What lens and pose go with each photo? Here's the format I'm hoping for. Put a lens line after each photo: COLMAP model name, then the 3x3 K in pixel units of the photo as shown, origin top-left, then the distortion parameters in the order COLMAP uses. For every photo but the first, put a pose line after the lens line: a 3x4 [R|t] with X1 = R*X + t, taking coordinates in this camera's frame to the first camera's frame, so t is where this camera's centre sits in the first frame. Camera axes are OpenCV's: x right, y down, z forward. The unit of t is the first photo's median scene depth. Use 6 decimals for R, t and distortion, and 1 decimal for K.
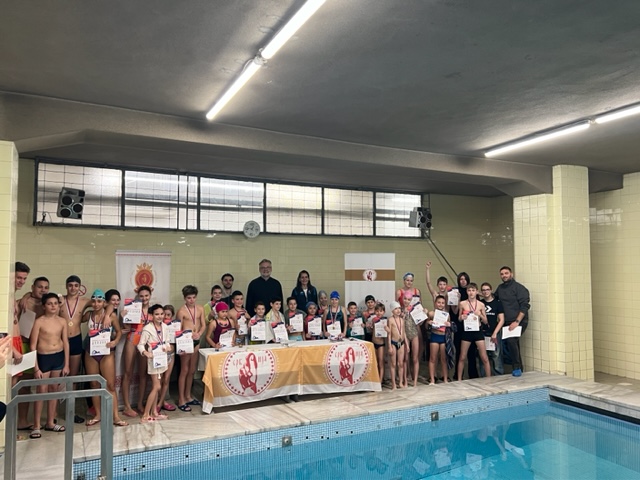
lens RADIAL K [[495.6, 0, 320.0], [0, 495.6, 240.0], [0, 0, 1]] dist [-0.000107, -0.000153]
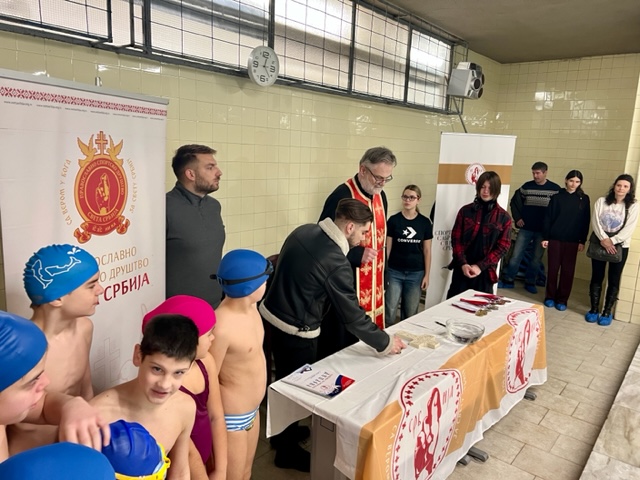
lens RADIAL K [[478.0, 0, 308.4], [0, 478.0, 240.8], [0, 0, 1]] dist [0.034291, -0.000588]
pose [[0.923246, -0.035148, 0.382599, -0.284729], [-0.059375, 0.970792, 0.232461, 0.028760], [-0.379595, -0.237335, 0.894192, 0.568067]]
